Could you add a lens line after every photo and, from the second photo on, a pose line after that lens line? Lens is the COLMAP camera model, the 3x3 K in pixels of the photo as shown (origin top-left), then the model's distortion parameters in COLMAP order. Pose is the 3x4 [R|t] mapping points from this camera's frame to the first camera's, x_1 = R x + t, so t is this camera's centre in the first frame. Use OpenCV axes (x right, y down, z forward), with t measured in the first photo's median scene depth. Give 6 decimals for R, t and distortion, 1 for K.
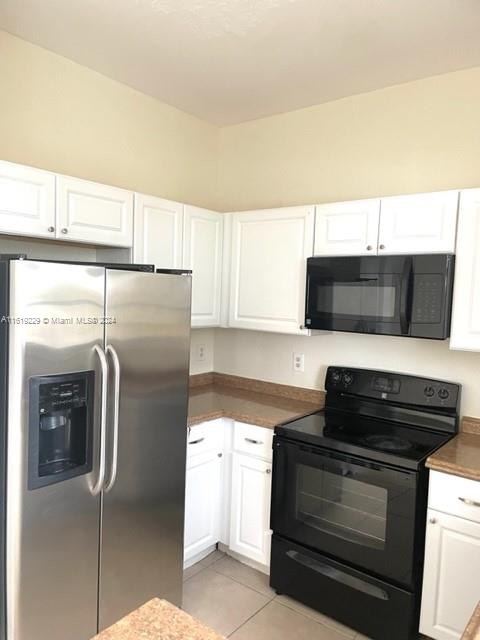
lens RADIAL K [[481.9, 0, 235.7], [0, 481.9, 322.3], [0, 0, 1]] dist [0.074934, -0.100832]
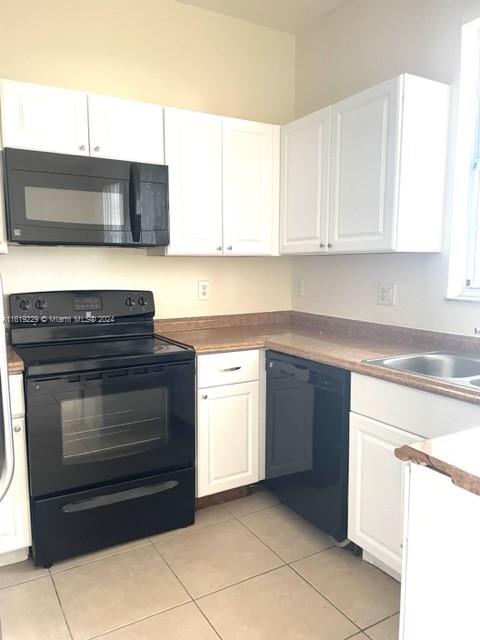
lens RADIAL K [[481.9, 0, 239.4], [0, 481.9, 325.5], [0, 0, 1]] dist [0.074934, -0.100832]
pose [[0.363626, -0.151308, 0.919175, -0.487854], [0.071068, 0.988351, 0.134580, 0.069550], [-0.928830, 0.016387, 0.370143, 0.395391]]
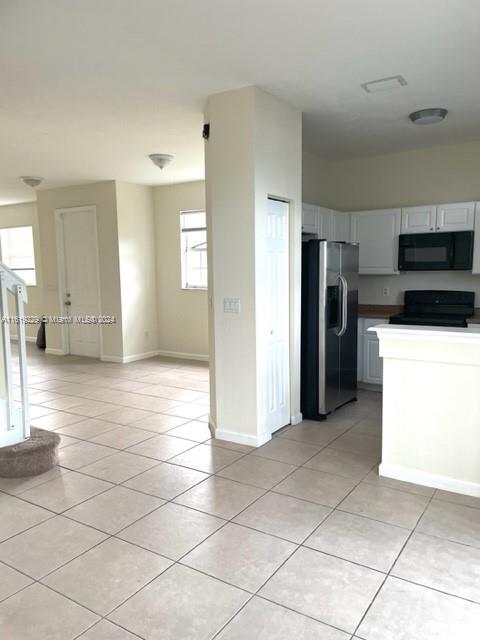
lens RADIAL K [[481.9, 0, 244.6], [0, 481.9, 326.1], [0, 0, 1]] dist [0.074934, -0.100832]
pose [[0.995475, -0.053468, 0.078557, -0.705495], [0.049036, 0.997152, 0.057300, 0.102460], [-0.081397, -0.053189, 0.995262, -1.032519]]
